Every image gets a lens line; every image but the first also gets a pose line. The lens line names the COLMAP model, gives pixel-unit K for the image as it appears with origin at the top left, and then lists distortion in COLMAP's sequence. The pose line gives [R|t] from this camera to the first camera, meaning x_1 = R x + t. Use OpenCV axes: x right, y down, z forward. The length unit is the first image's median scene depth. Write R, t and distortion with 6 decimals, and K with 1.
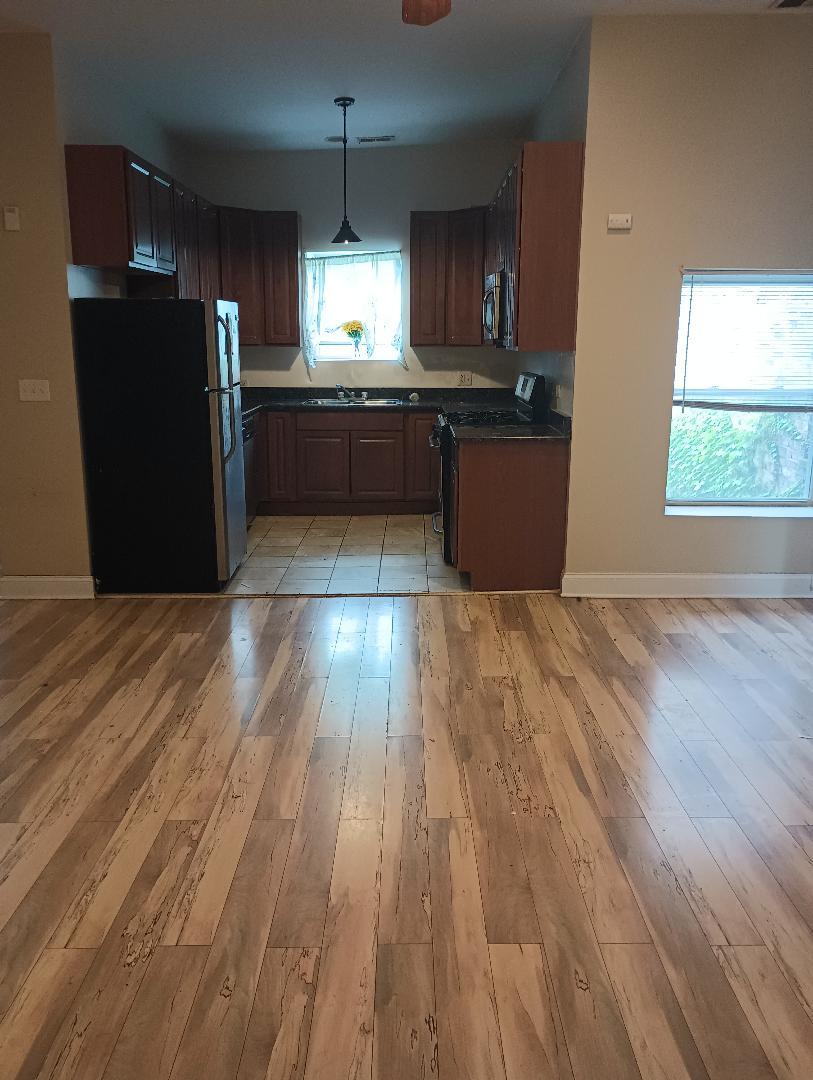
lens RADIAL K [[899.7, 0, 401.4], [0, 899.7, 538.5], [0, 0, 1]] dist [0.054905, -0.066662]
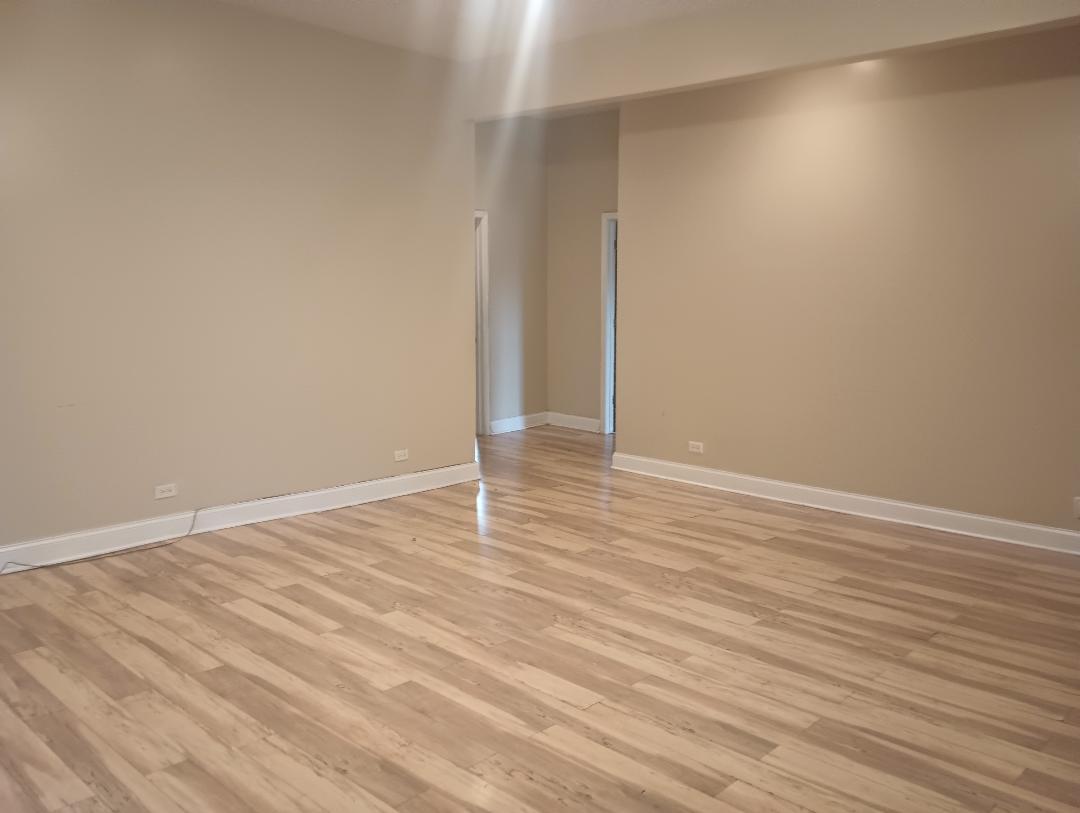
lens RADIAL K [[899.7, 0, 532.0], [0, 899.7, 409.1], [0, 0, 1]] dist [0.054905, -0.066662]
pose [[-0.688331, 0.093459, -0.719351, 0.866727], [-0.165718, 0.945181, 0.281371, -0.373634], [0.706214, 0.312886, -0.635110, 1.712312]]
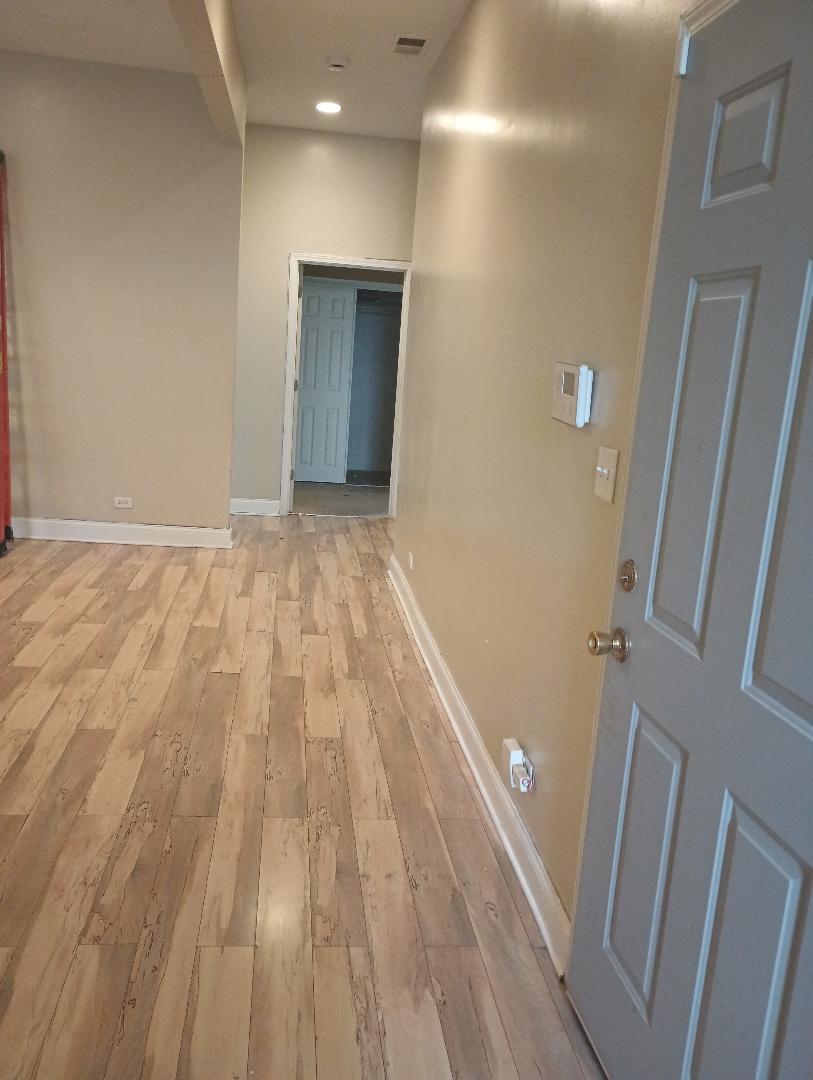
lens RADIAL K [[899.7, 0, 410.9], [0, 899.7, 531.9], [0, 0, 1]] dist [0.054905, -0.066662]
pose [[-0.987443, -0.055428, -0.147933, -1.037425], [-0.111407, 0.908247, 0.403330, -0.480349], [0.112004, 0.414747, -0.903017, 2.209817]]
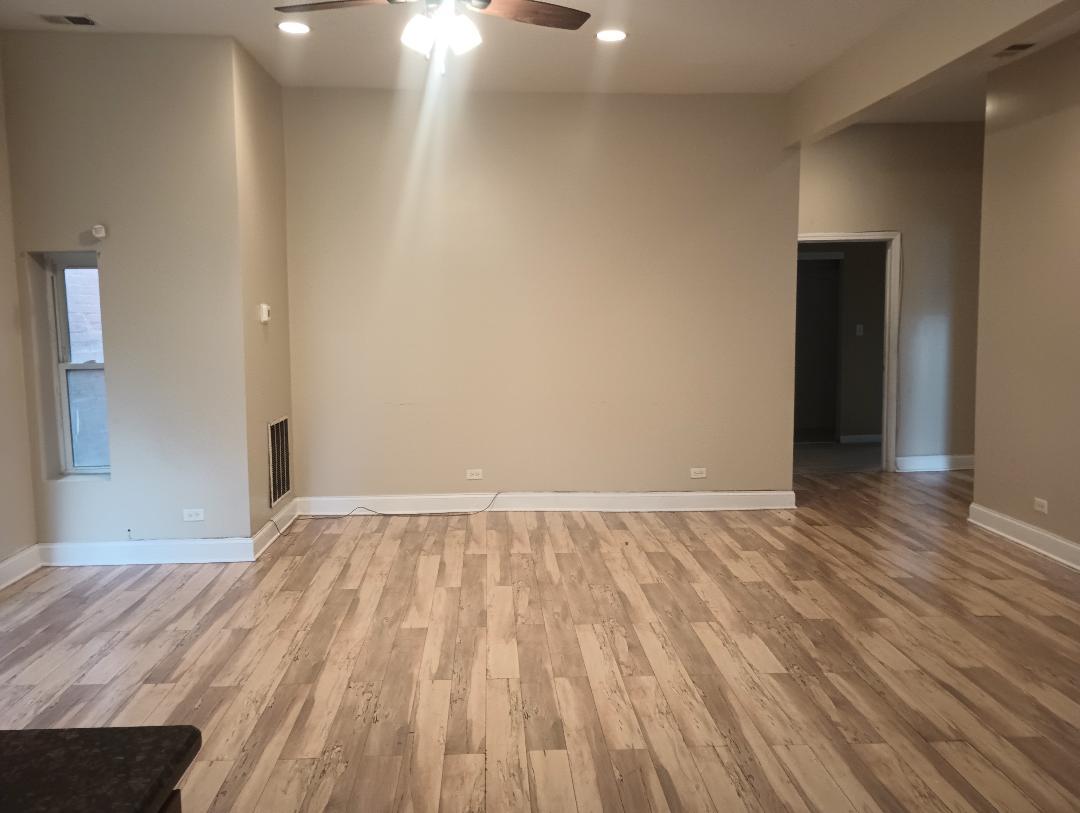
lens RADIAL K [[899.7, 0, 528.8], [0, 899.7, 404.9], [0, 0, 1]] dist [0.054905, -0.066662]
pose [[-0.998722, 0.013064, -0.048823, -0.025437], [-0.003022, 0.948850, 0.315713, -0.513852], [0.050450, 0.315457, -0.947598, 2.325968]]
